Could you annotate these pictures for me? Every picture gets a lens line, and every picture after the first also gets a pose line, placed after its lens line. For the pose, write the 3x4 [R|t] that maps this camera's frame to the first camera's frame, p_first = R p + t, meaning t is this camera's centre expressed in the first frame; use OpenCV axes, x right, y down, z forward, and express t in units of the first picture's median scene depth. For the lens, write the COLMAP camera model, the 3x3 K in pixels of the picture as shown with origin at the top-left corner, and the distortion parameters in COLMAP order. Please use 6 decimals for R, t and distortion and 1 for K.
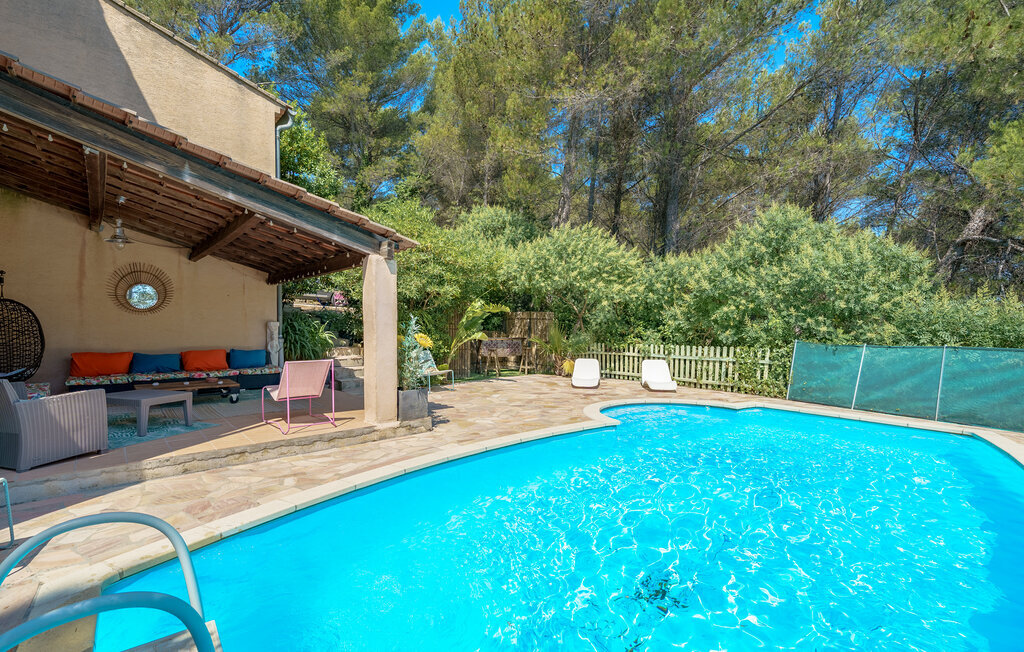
lens RADIAL K [[440.0, 0, 512.0], [0, 440.0, 326.0], [0, 0, 1]] dist [-0.000216, -0.000017]
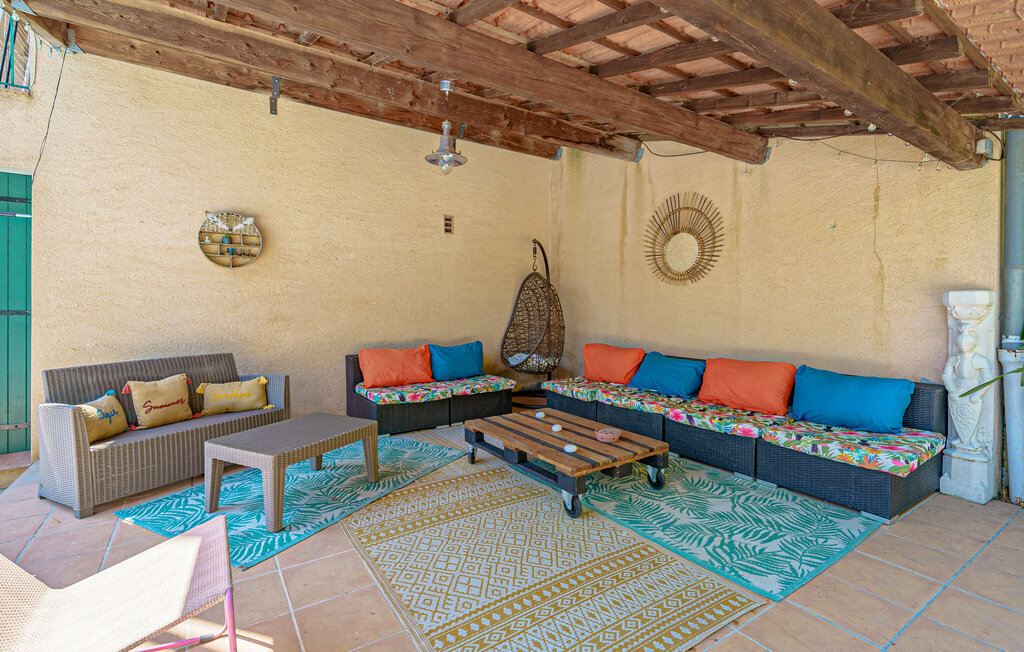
lens RADIAL K [[462.7, 0, 512.0], [0, 462.7, 326.0], [0, 0, 1]] dist [-0.000195, -0.000023]
pose [[-0.155455, 0.040516, -0.987012, -0.219707], [-0.003251, 0.999132, 0.041525, 0.002332], [0.987838, 0.009665, -0.155188, 0.886786]]
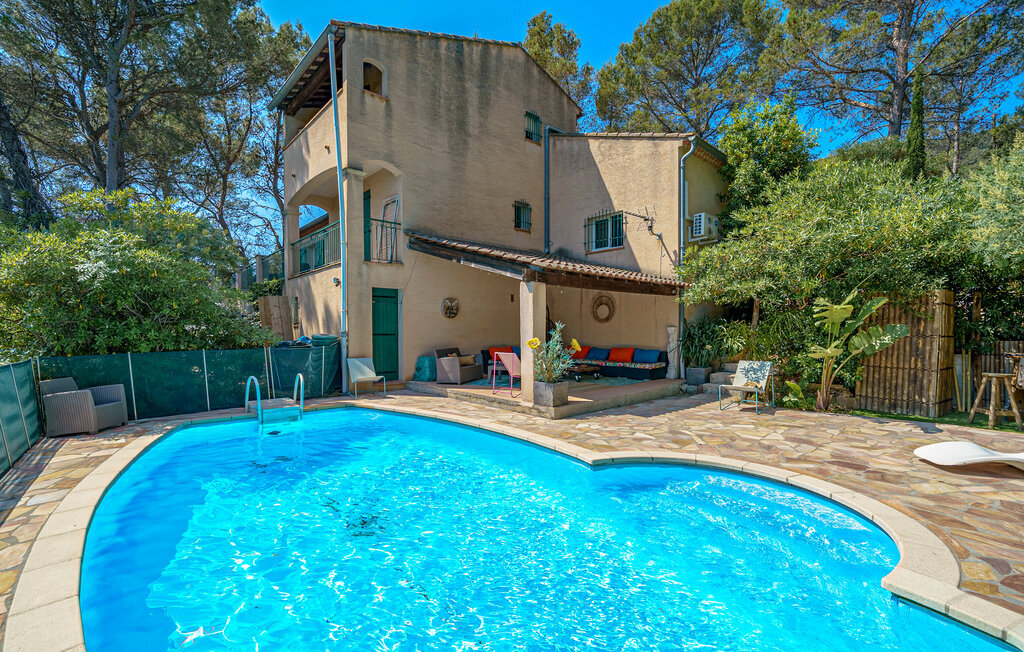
lens RADIAL K [[462.7, 0, 512.0], [0, 462.7, 326.0], [0, 0, 1]] dist [-0.000195, -0.000023]
pose [[-0.015918, -0.008079, -0.999841, 0.833111], [-0.000892, 0.999967, -0.008066, -0.003353], [0.999873, 0.000763, -0.015925, 0.706885]]
